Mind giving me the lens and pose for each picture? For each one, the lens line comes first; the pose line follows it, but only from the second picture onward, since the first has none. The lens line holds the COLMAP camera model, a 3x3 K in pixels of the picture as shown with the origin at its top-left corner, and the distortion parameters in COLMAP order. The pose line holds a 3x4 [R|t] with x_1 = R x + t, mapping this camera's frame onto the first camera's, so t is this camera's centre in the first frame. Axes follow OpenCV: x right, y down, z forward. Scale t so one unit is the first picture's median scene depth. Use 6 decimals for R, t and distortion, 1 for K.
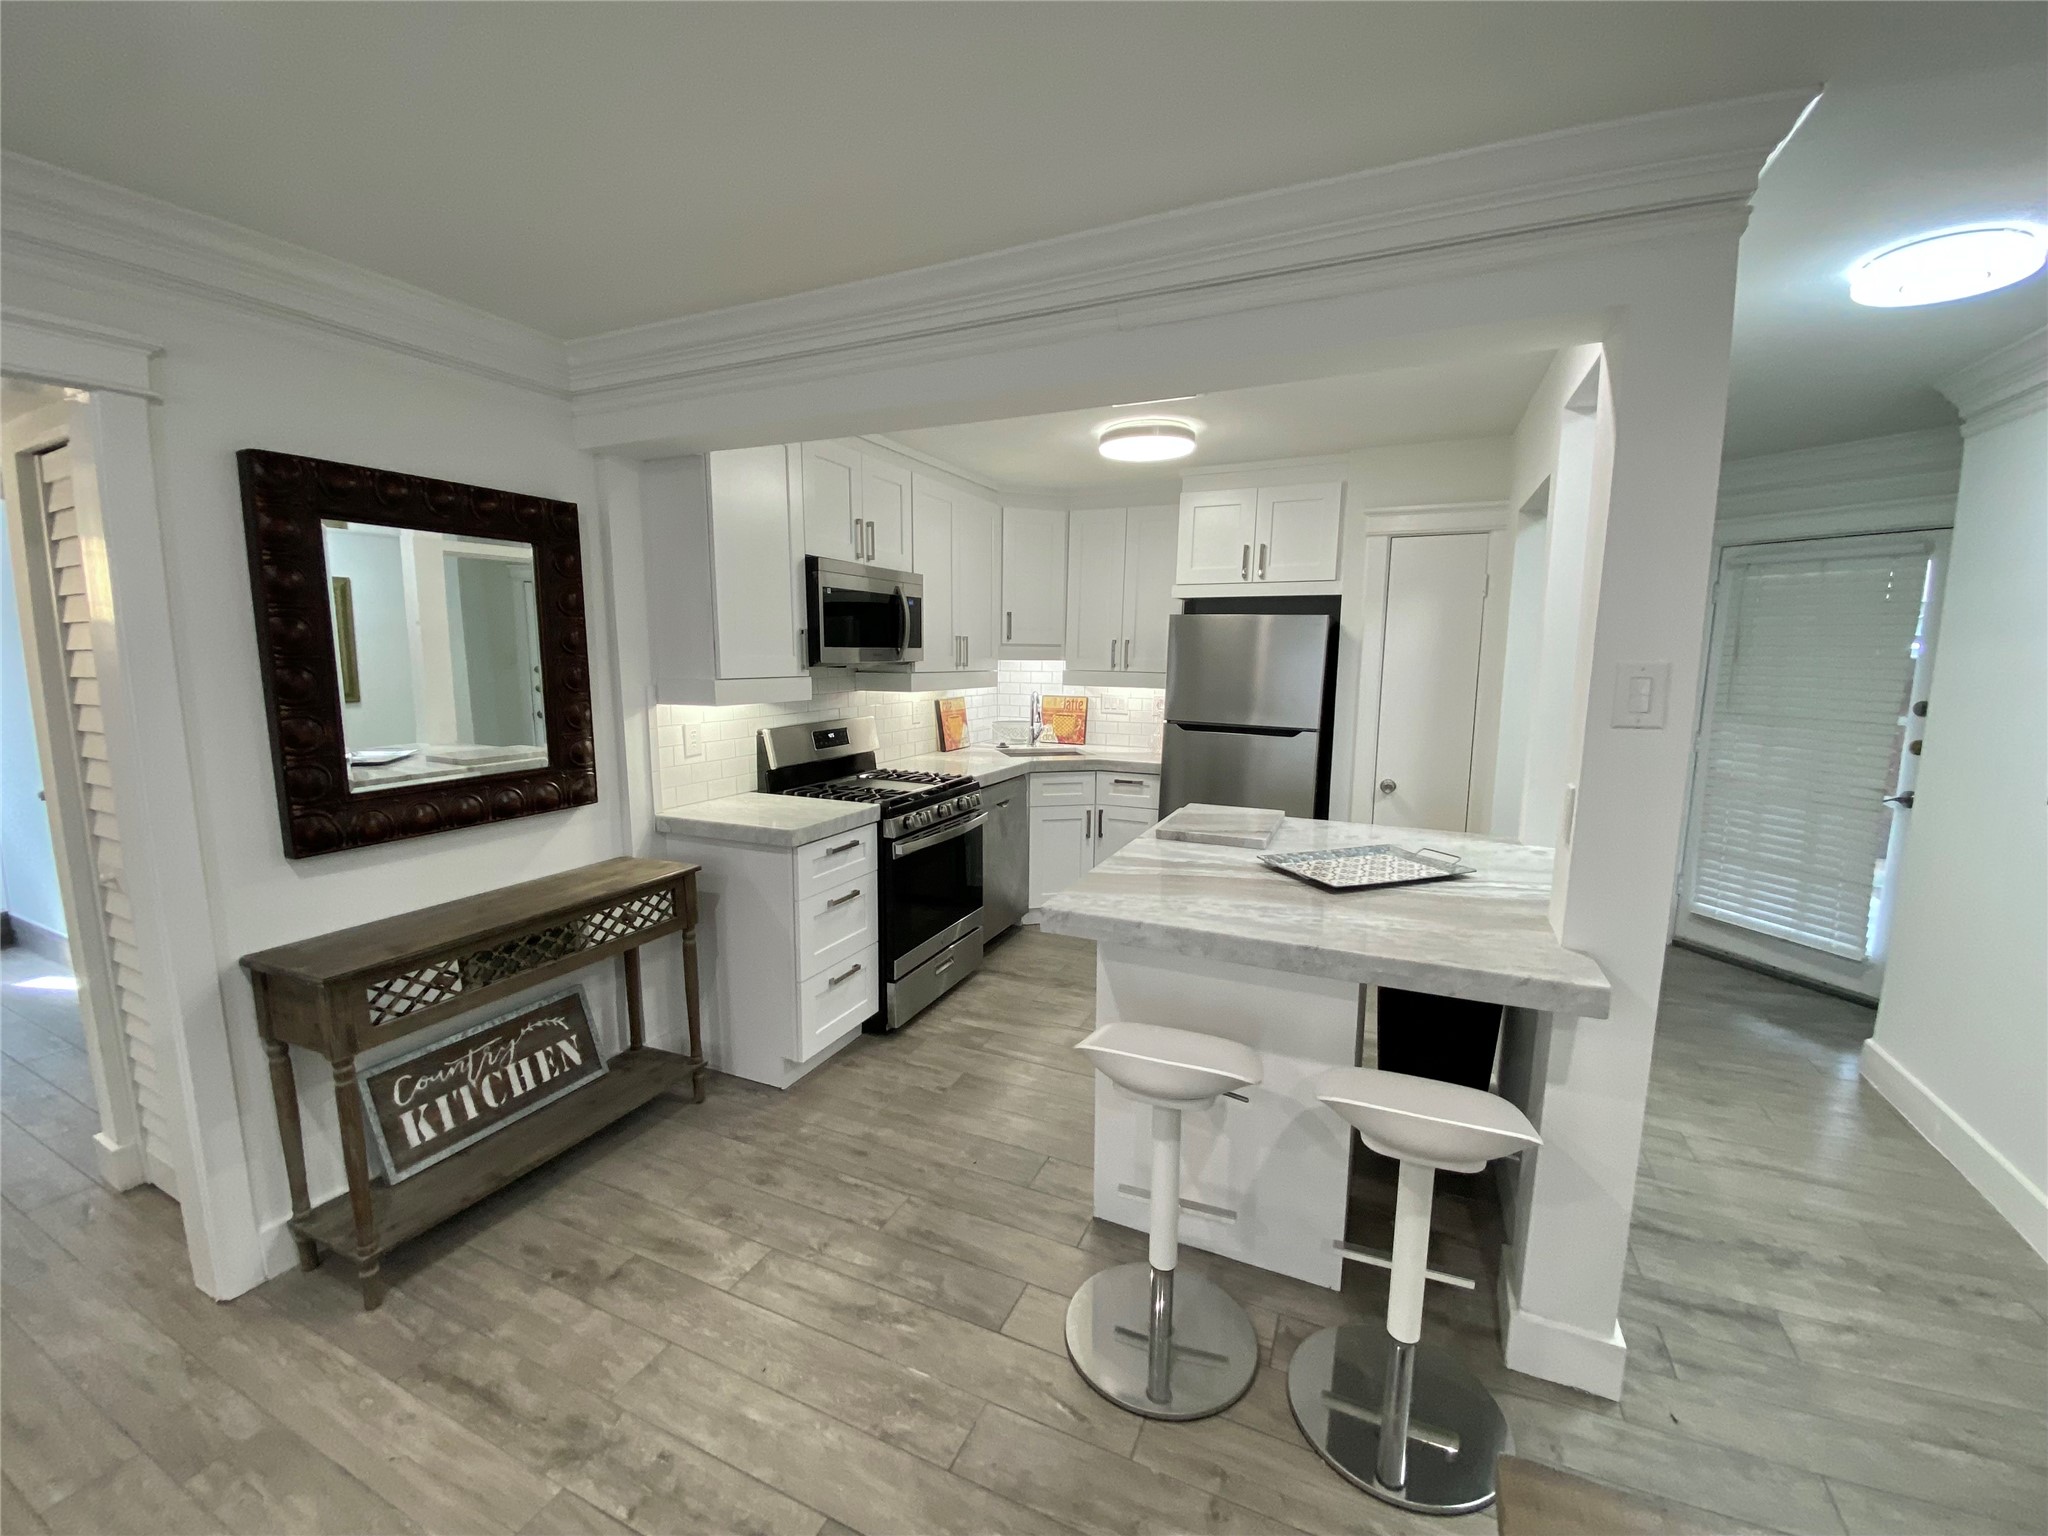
lens RADIAL K [[830.9, 0, 1024.0], [0, 830.9, 768.0], [0, 0, 1]] dist [-0.016621, -0.000620]
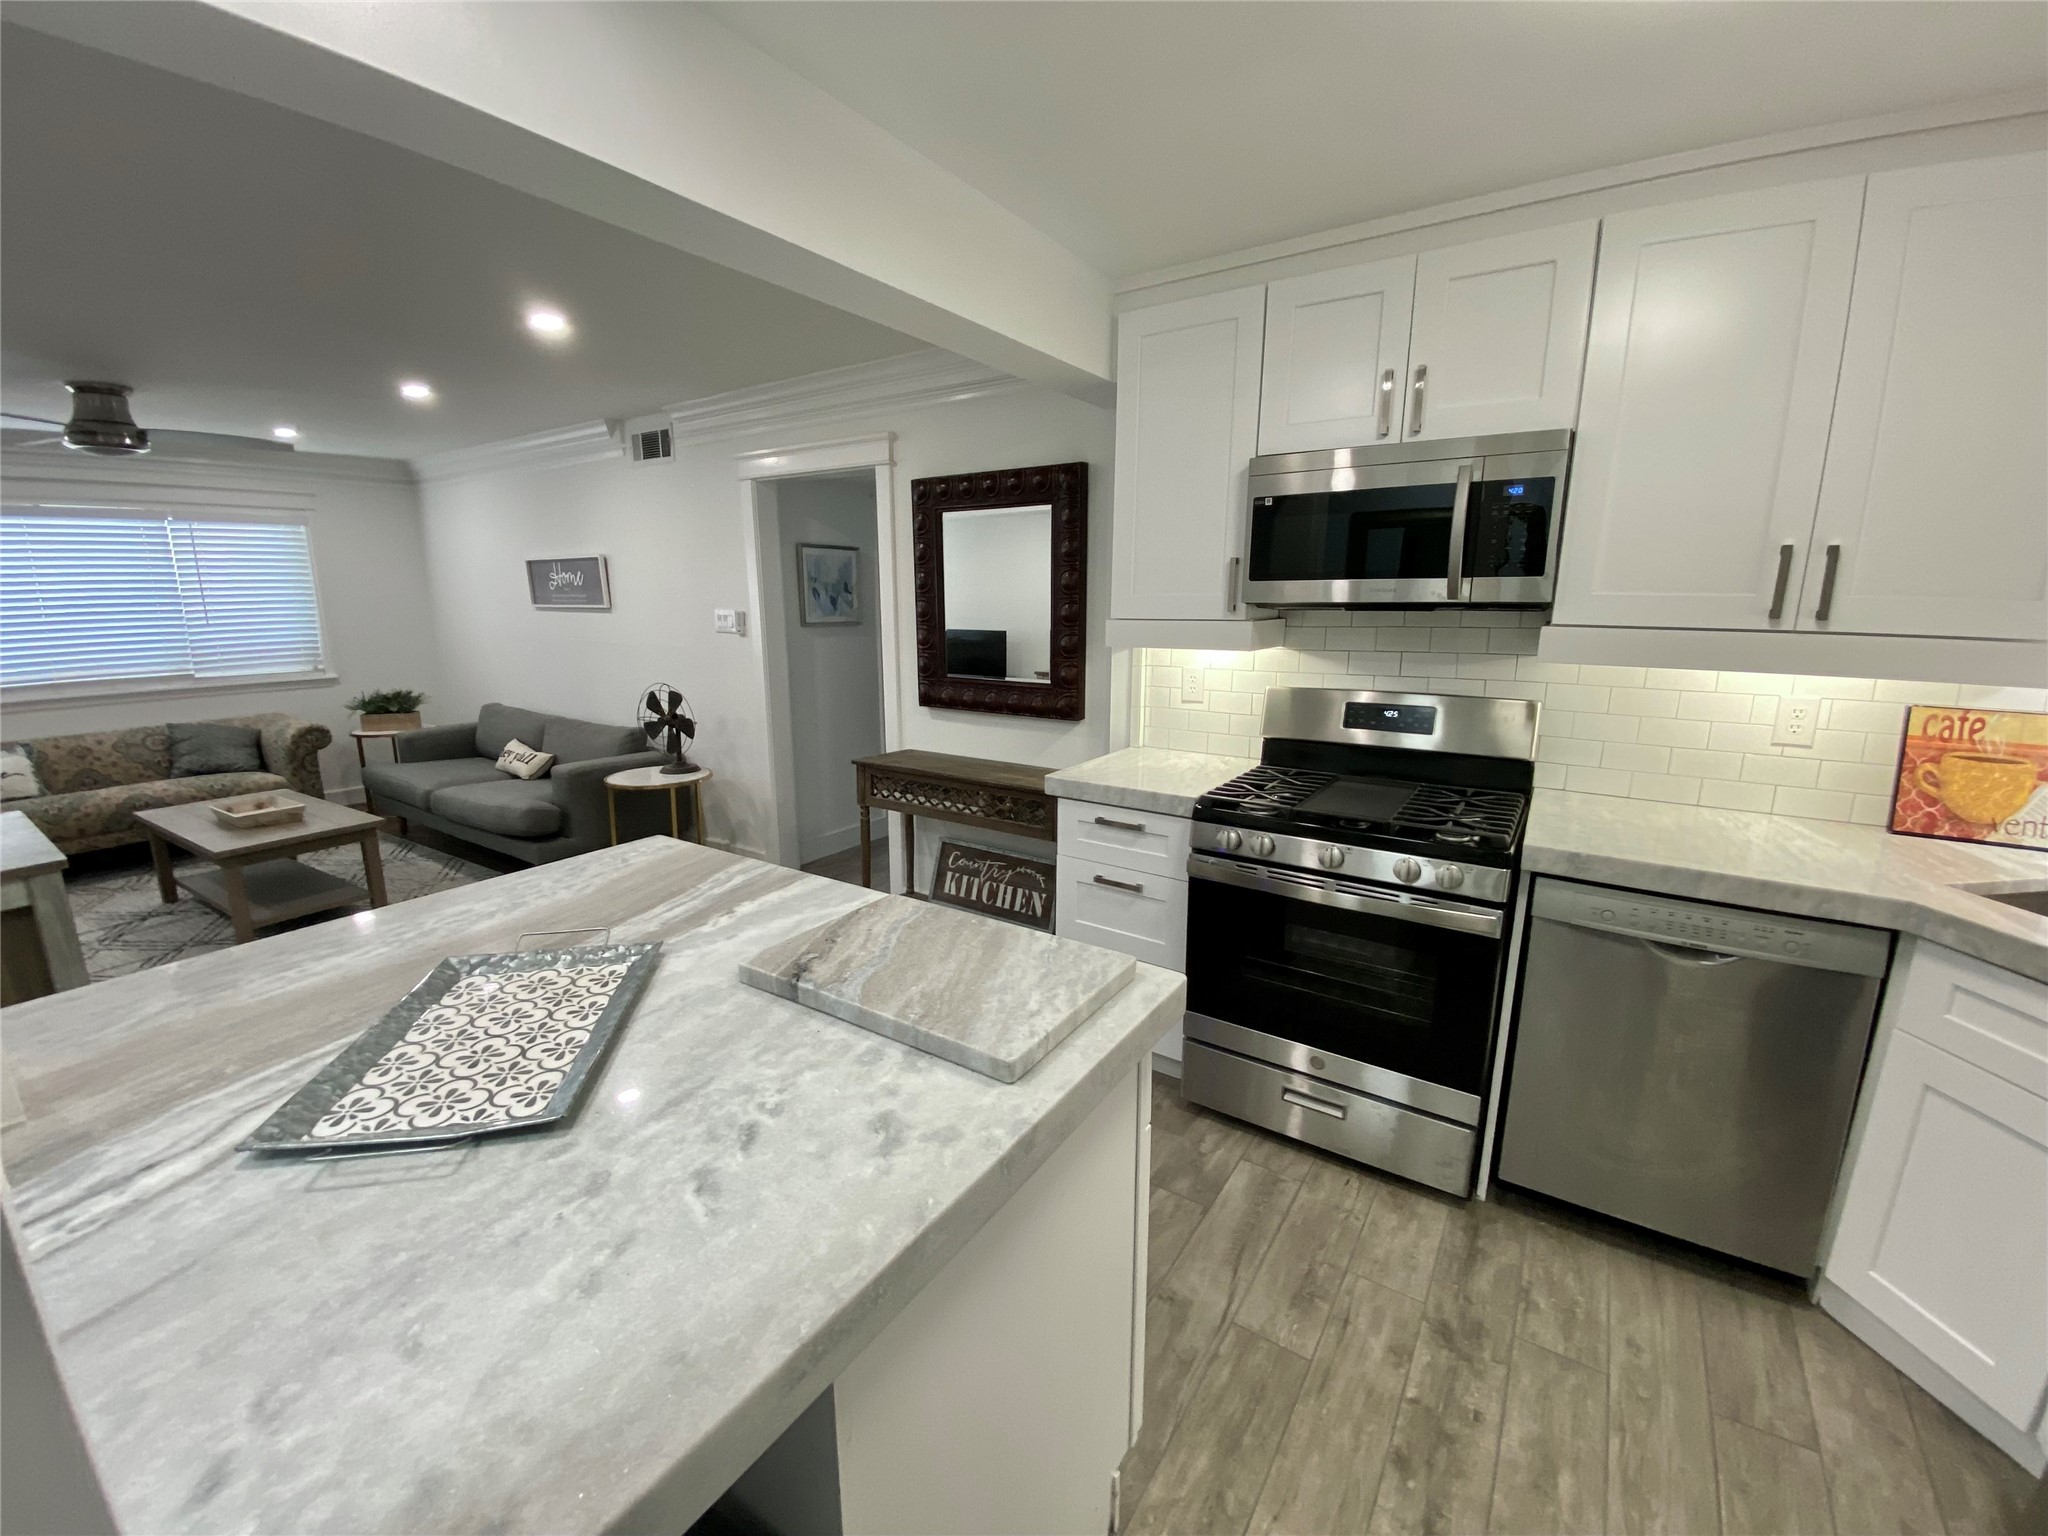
lens RADIAL K [[820.8, 0, 1024.0], [0, 820.8, 768.0], [0, 0, 1]] dist [-0.003127, -0.000334]
pose [[-0.177943, 0.198642, -0.963783, 0.622903], [-0.136755, 0.964918, 0.224125, -0.140062], [0.974492, 0.171684, -0.144535, 1.078014]]
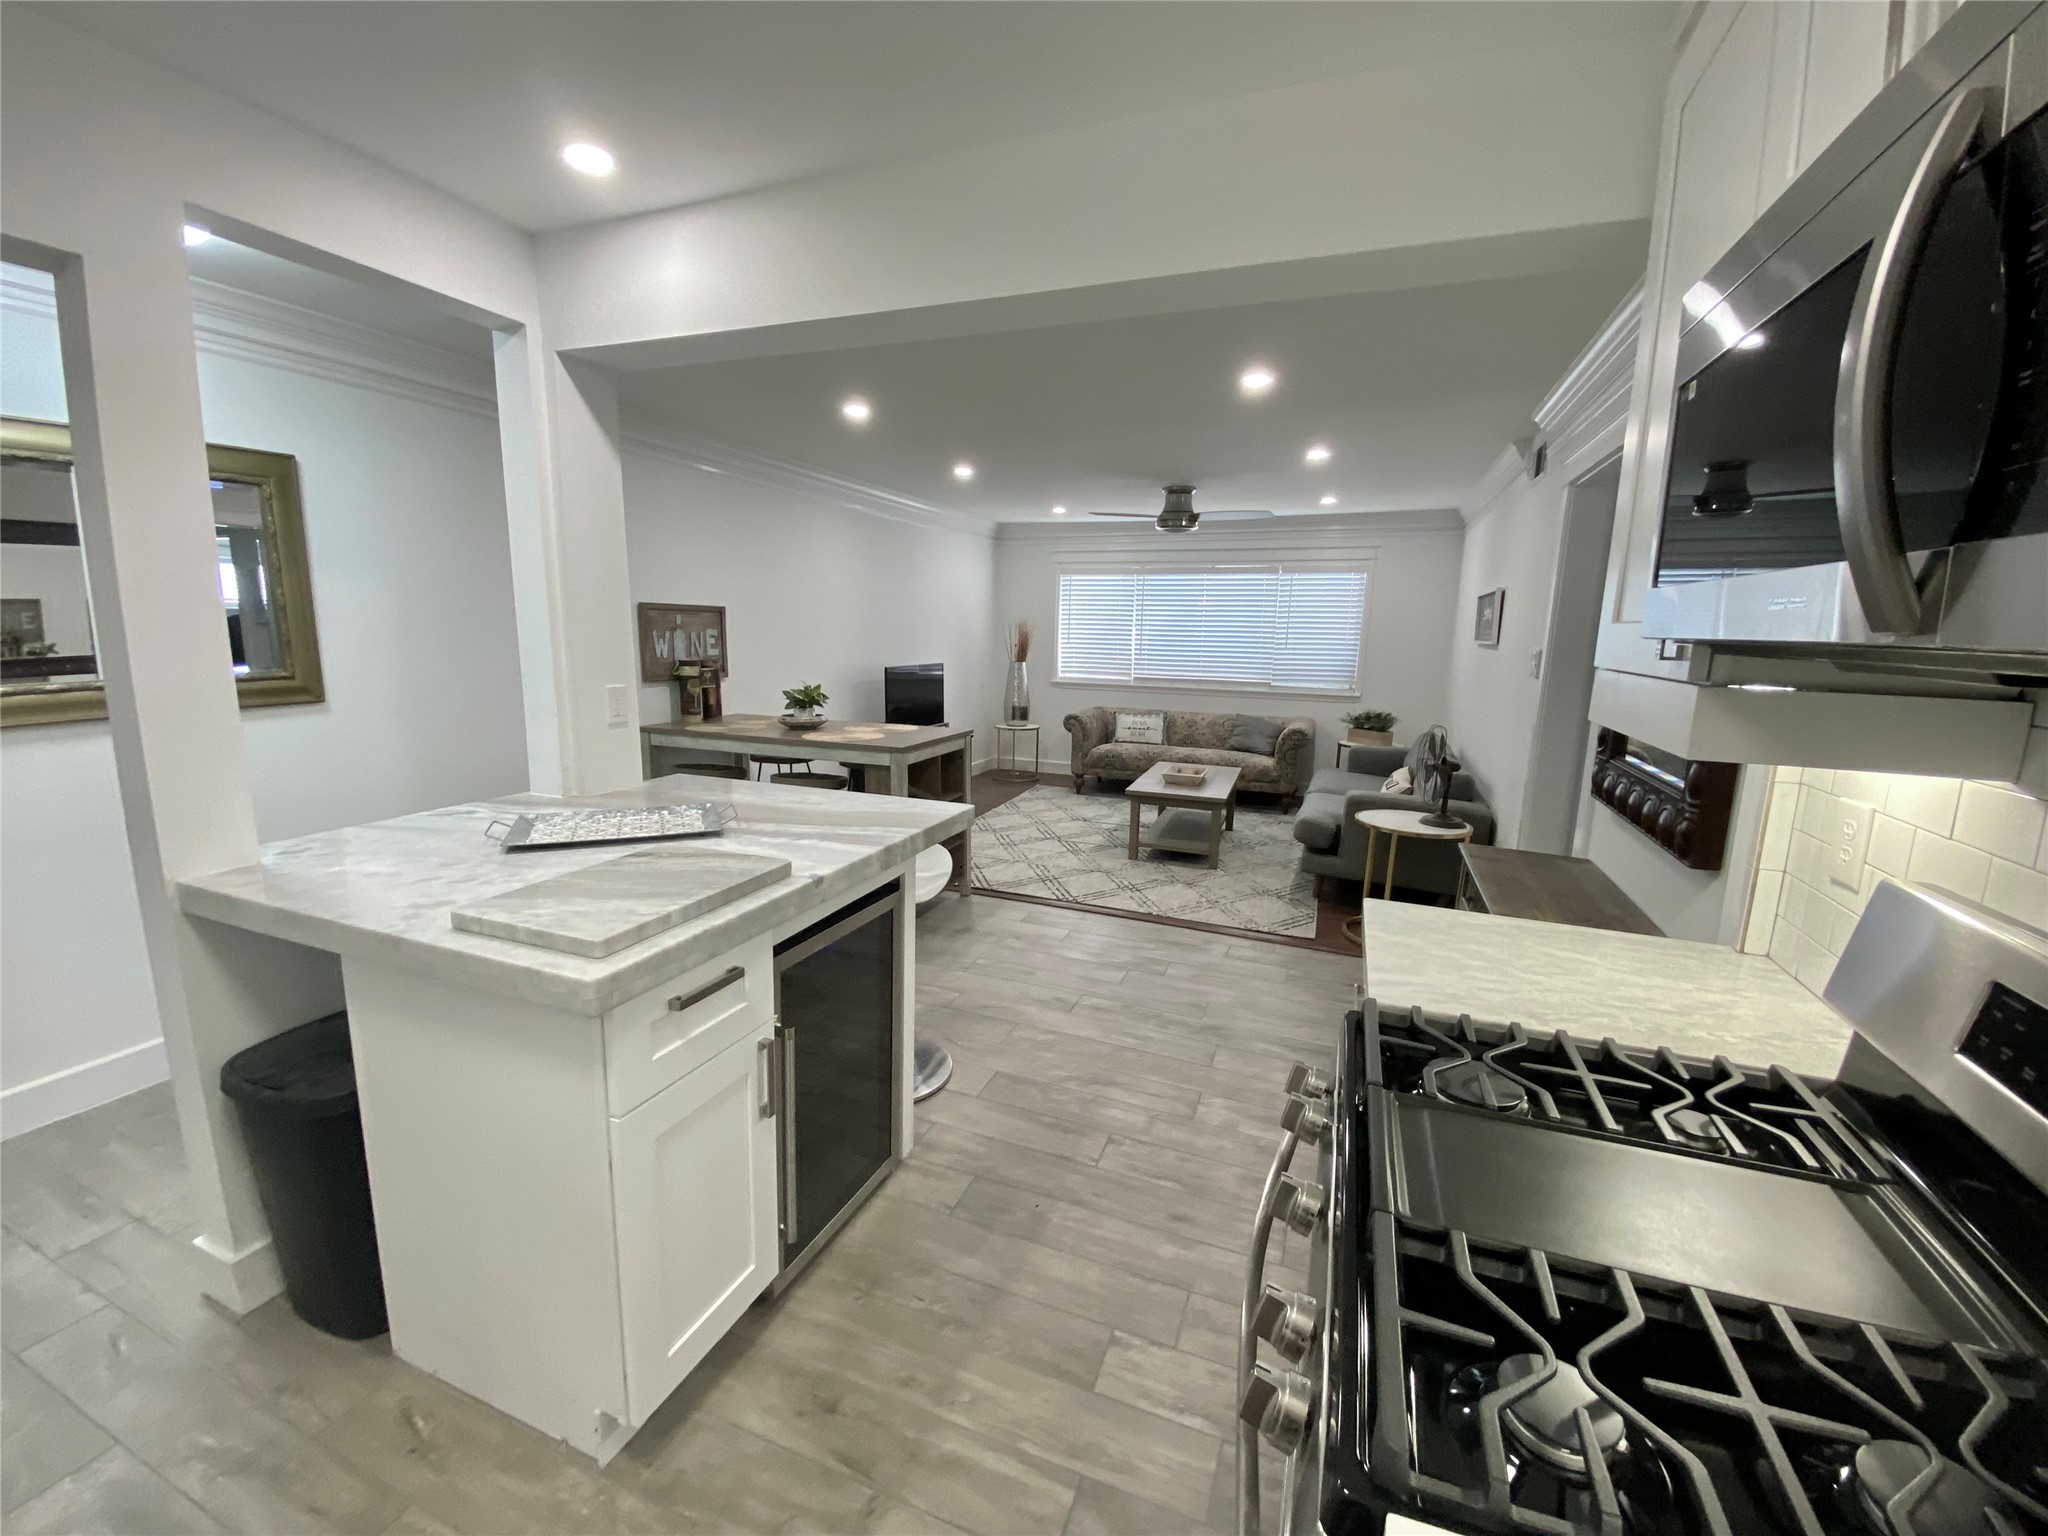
lens RADIAL K [[830.9, 0, 1024.0], [0, 830.9, 768.0], [0, 0, 1]] dist [-0.016621, -0.000620]
pose [[-0.998031, -0.022395, -0.058585, 0.014540], [-0.039335, 0.951043, 0.306546, -0.189583], [0.048851, 0.308247, -0.950051, 1.497854]]
